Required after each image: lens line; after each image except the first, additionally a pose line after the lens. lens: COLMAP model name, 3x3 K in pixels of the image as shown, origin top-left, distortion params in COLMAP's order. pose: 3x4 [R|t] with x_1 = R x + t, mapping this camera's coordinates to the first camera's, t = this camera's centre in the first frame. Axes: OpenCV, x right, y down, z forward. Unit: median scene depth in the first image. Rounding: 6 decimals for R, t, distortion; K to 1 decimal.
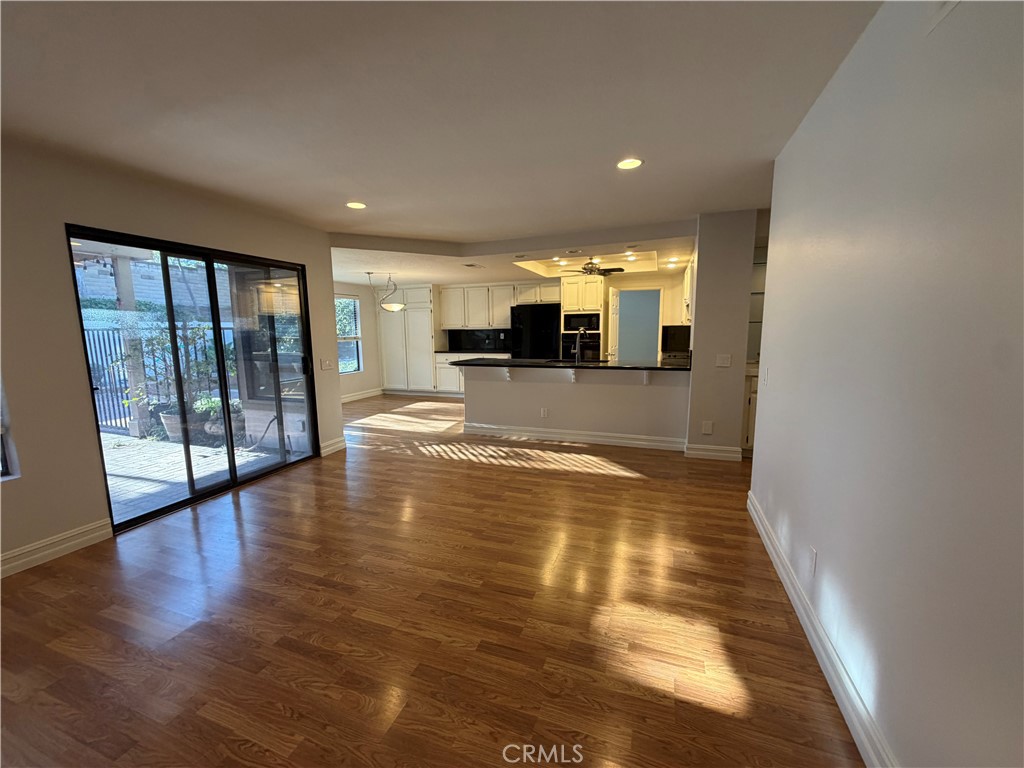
lens RADIAL K [[408.1, 0, 514.0], [0, 408.1, 381.7], [0, 0, 1]] dist [0.000800, 0.000152]
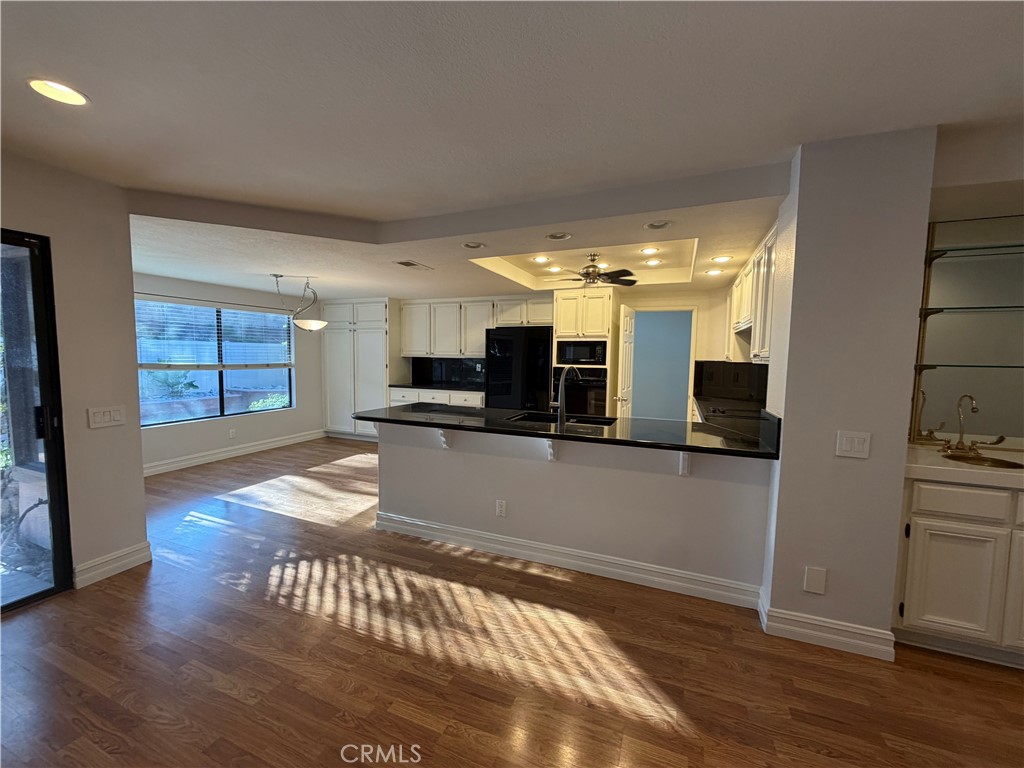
lens RADIAL K [[408.1, 0, 512.1], [0, 408.1, 383.7], [0, 0, 1]] dist [0.000800, 0.000152]
pose [[0.998822, 0.029789, -0.038293, 0.090079], [-0.031960, 0.997839, -0.057401, -0.056736], [0.036500, 0.058558, 0.997617, 0.346935]]
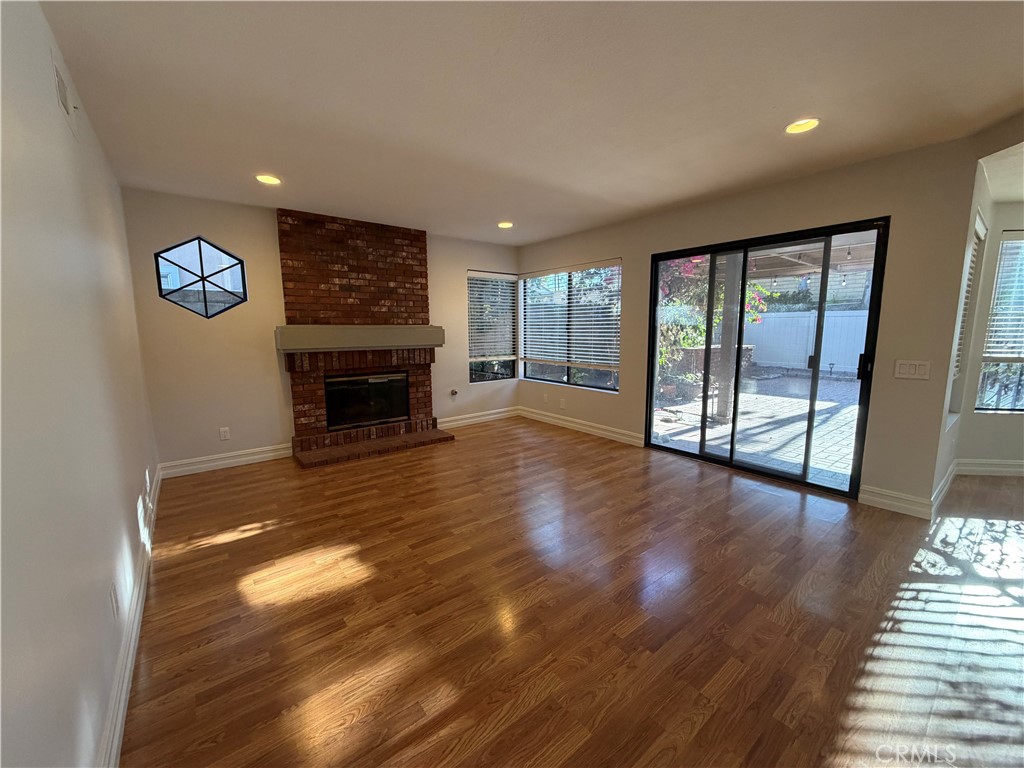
lens RADIAL K [[408.1, 0, 508.0], [0, 408.1, 386.5], [0, 0, 1]] dist [0.000800, 0.000152]
pose [[-0.527607, 0.132764, -0.839050, 0.285934], [-0.099610, 0.971229, 0.216316, -0.068945], [0.843629, 0.197707, -0.499202, 0.607035]]
